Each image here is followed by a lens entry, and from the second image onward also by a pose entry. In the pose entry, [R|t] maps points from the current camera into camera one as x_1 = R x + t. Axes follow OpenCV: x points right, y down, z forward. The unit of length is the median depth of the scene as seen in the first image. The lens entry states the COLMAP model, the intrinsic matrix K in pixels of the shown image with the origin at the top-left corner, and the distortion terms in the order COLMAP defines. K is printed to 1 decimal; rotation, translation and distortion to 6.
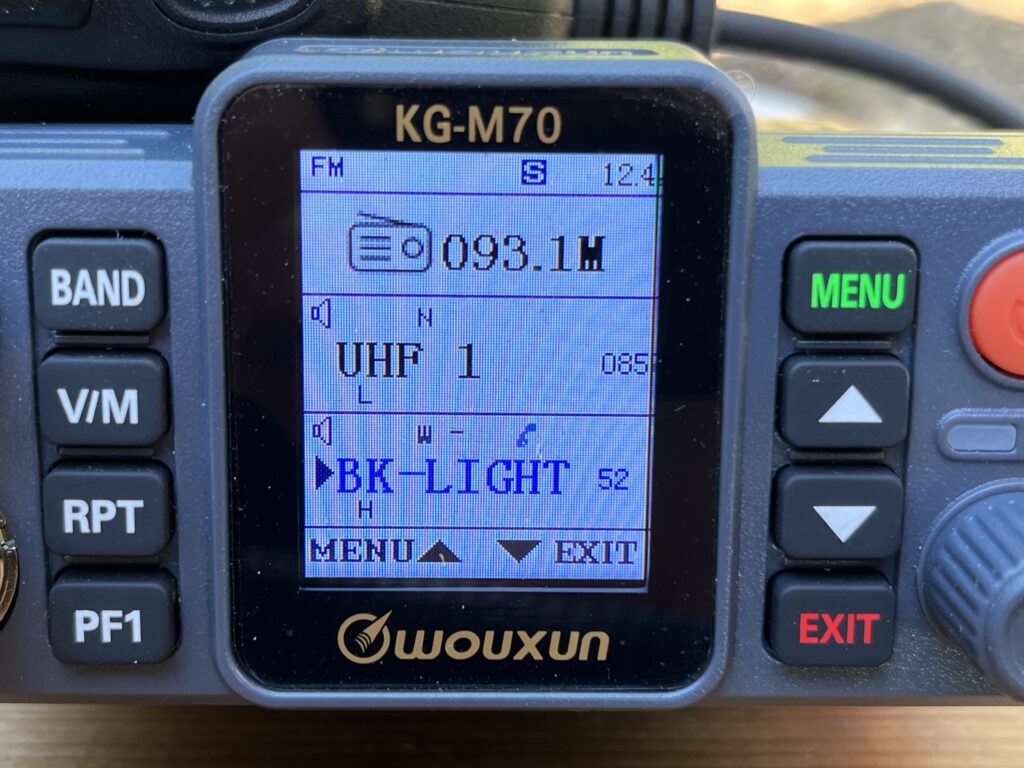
lens RADIAL K [[1361.7, 0, 512.1], [0, 1361.7, 390.9], [0, 0, 1]] dist [0.001812, 0.000000]
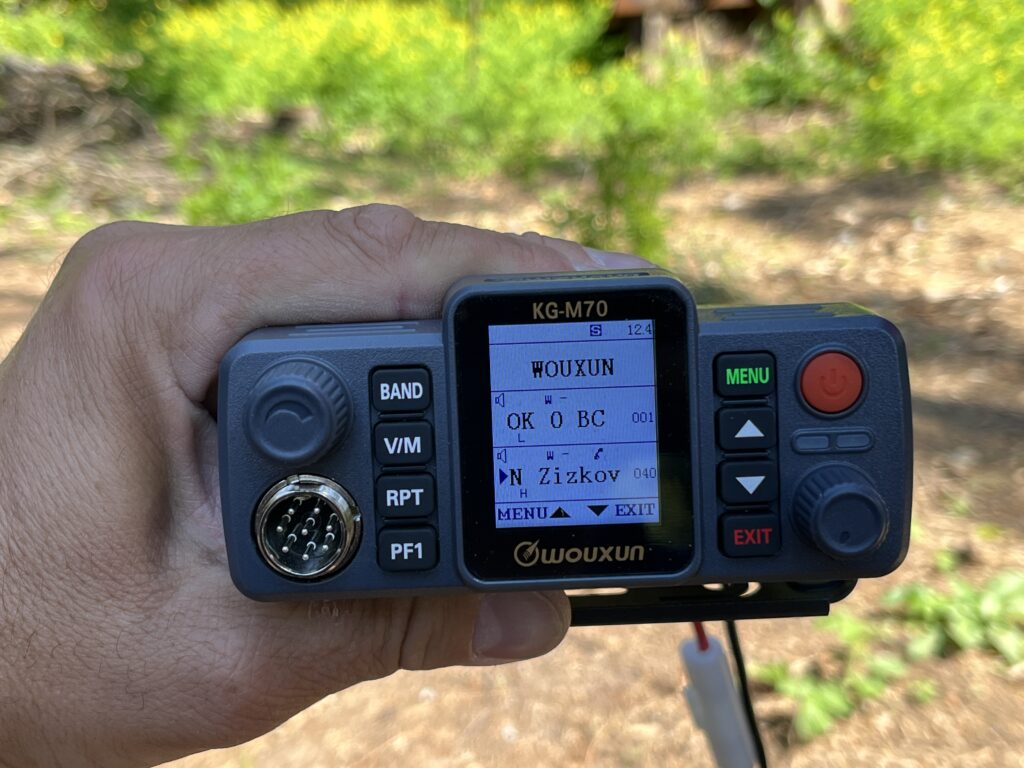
lens RADIAL K [[1361.7, 0, 508.2], [0, 1361.7, 380.0], [0, 0, 1]] dist [0.001812, 0.000000]
pose [[0.998730, -0.049334, -0.010253, -0.105616], [0.047166, 0.986897, -0.154307, 0.247281], [0.017731, 0.153627, 0.987970, -1.141565]]
